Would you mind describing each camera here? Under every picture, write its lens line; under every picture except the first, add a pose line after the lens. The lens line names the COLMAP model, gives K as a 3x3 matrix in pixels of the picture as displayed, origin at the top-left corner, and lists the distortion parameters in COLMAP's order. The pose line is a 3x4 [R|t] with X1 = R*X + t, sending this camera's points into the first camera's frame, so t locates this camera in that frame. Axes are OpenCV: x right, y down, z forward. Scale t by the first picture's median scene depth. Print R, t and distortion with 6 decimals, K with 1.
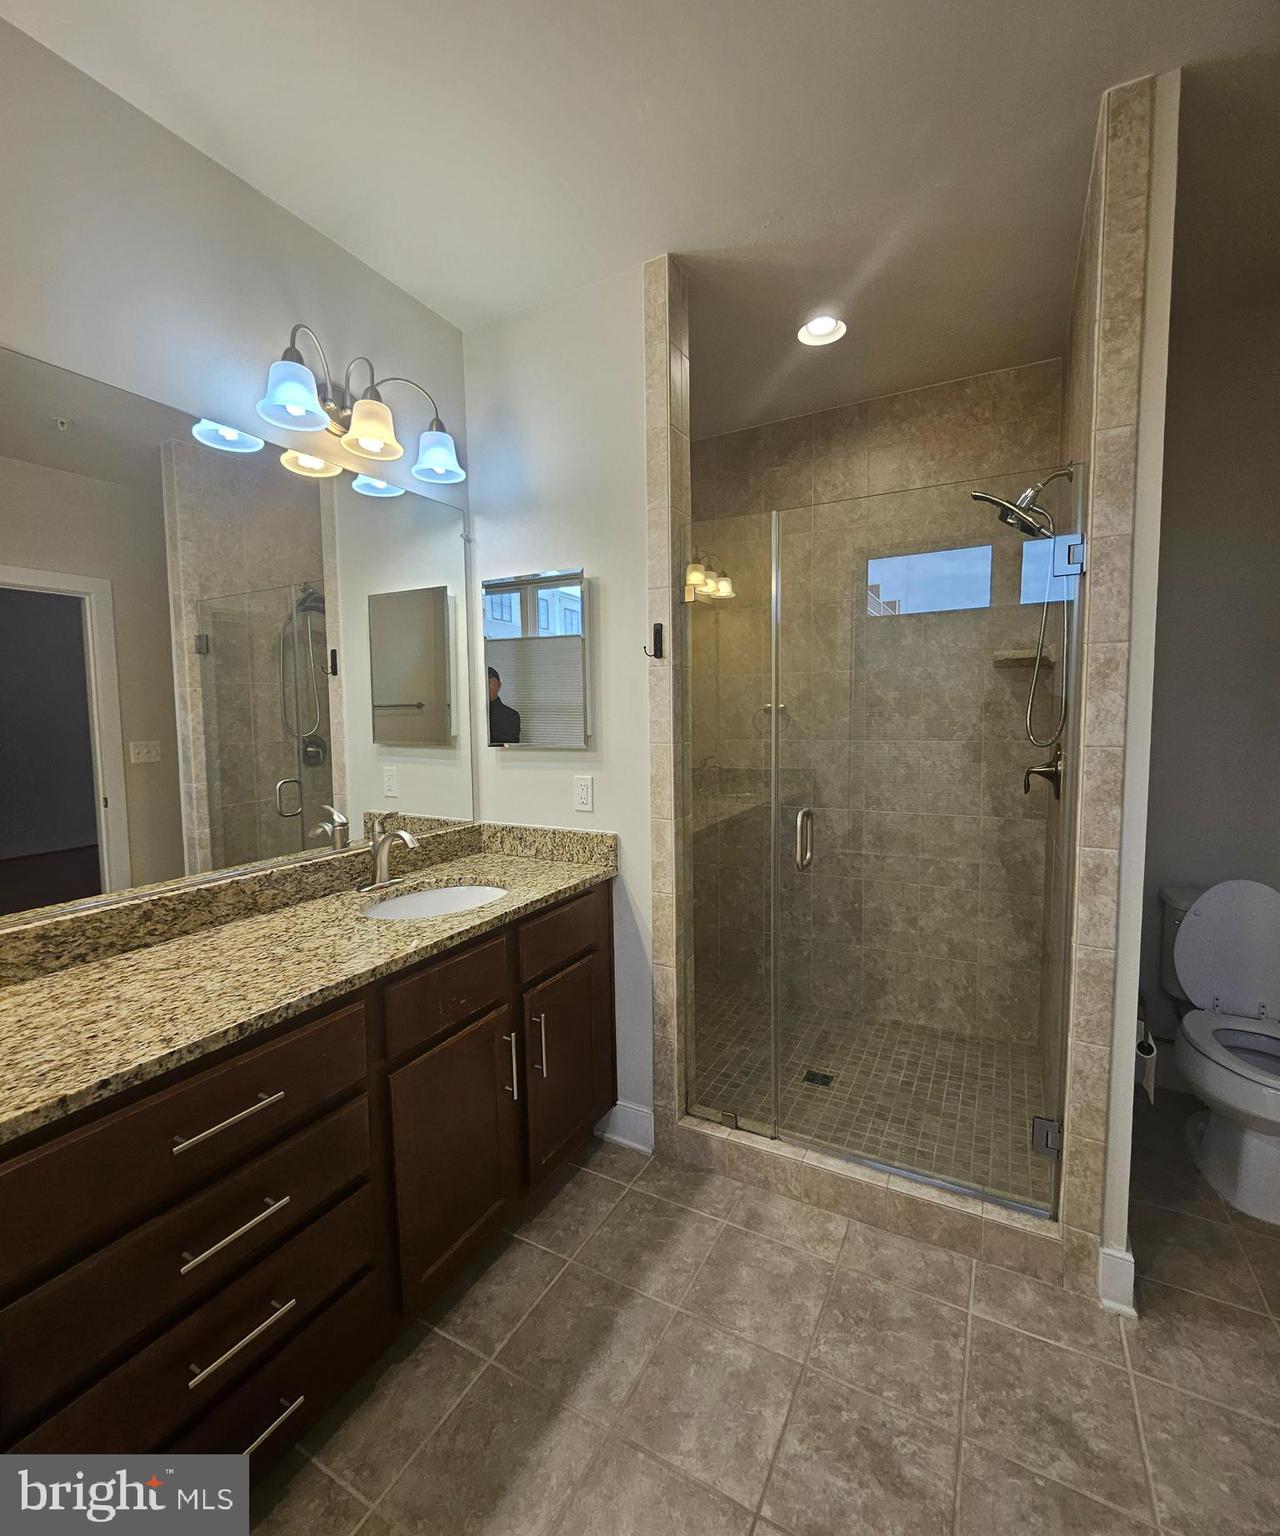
lens RADIAL K [[673.6, 0, 648.6], [0, 673.6, 764.2], [0, 0, 1]] dist [0.001791, -0.000228]
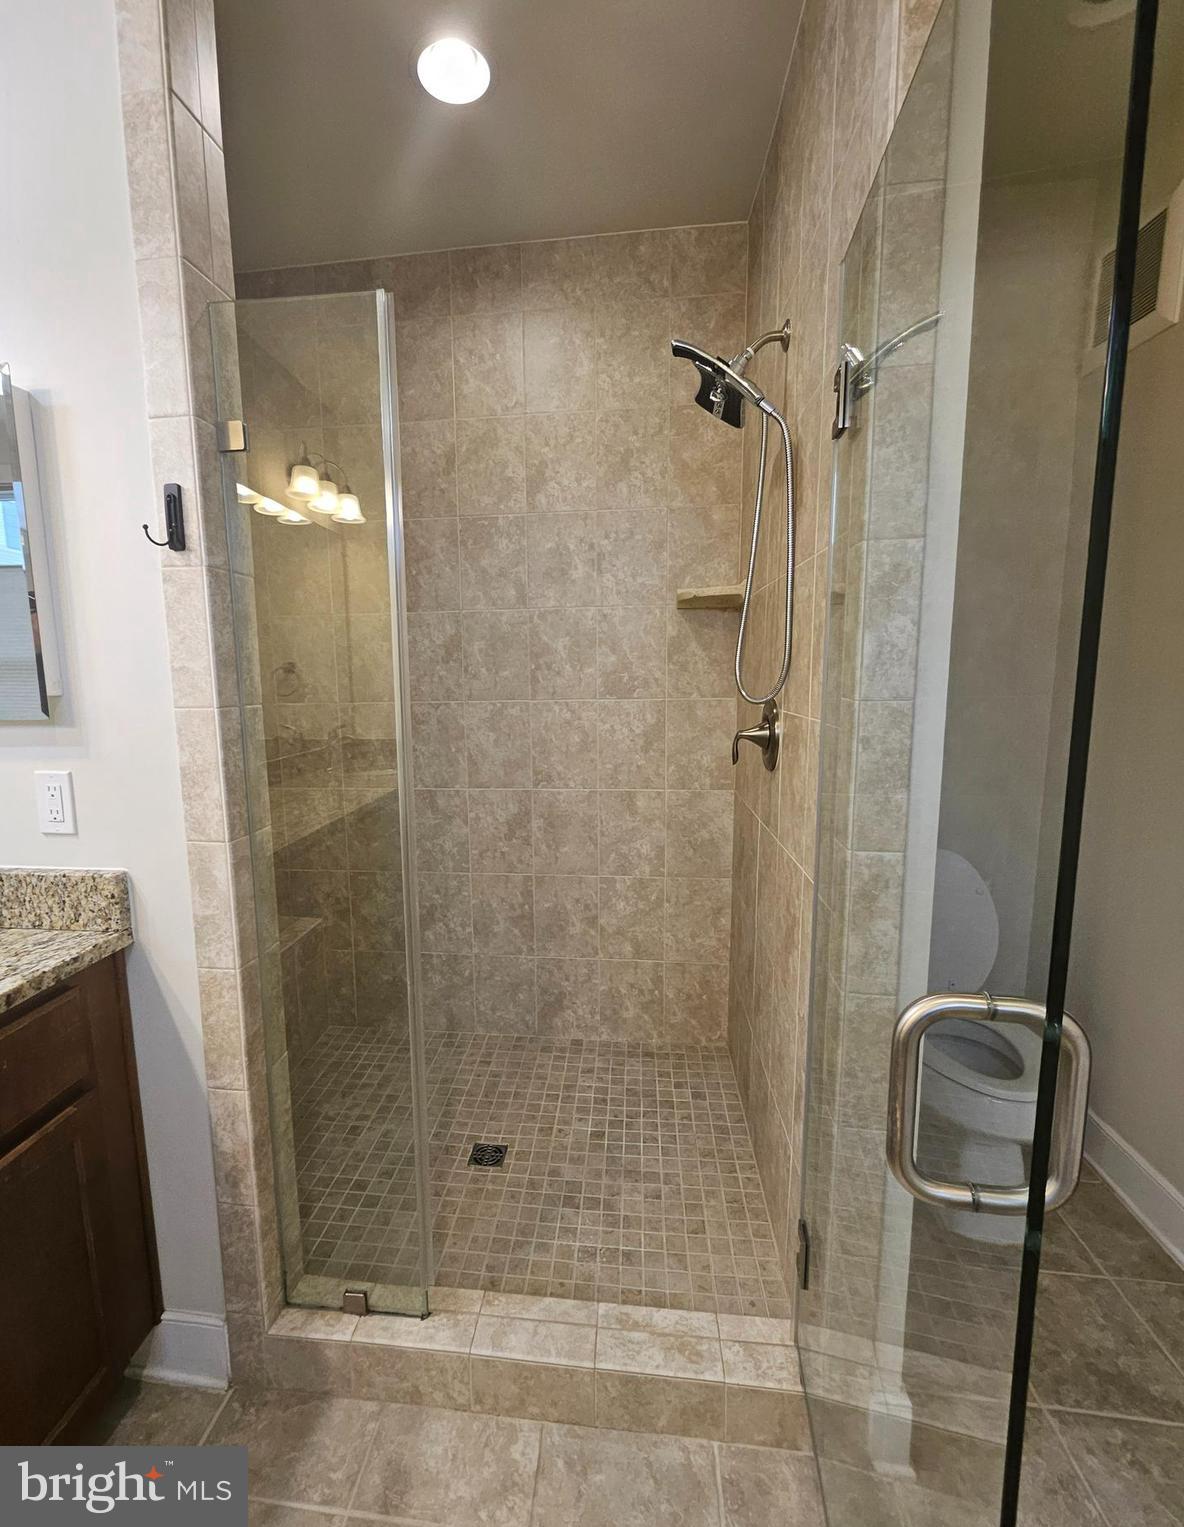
lens RADIAL K [[731.9, 0, 550.0], [0, 731.9, 780.9], [0, 0, 1]] dist [0.003402, 0.000114]
pose [[0.939370, -0.051431, 0.339027, 0.064234], [0.028136, 0.996915, 0.073274, -0.005098], [-0.341750, -0.059292, 0.937919, 0.246952]]
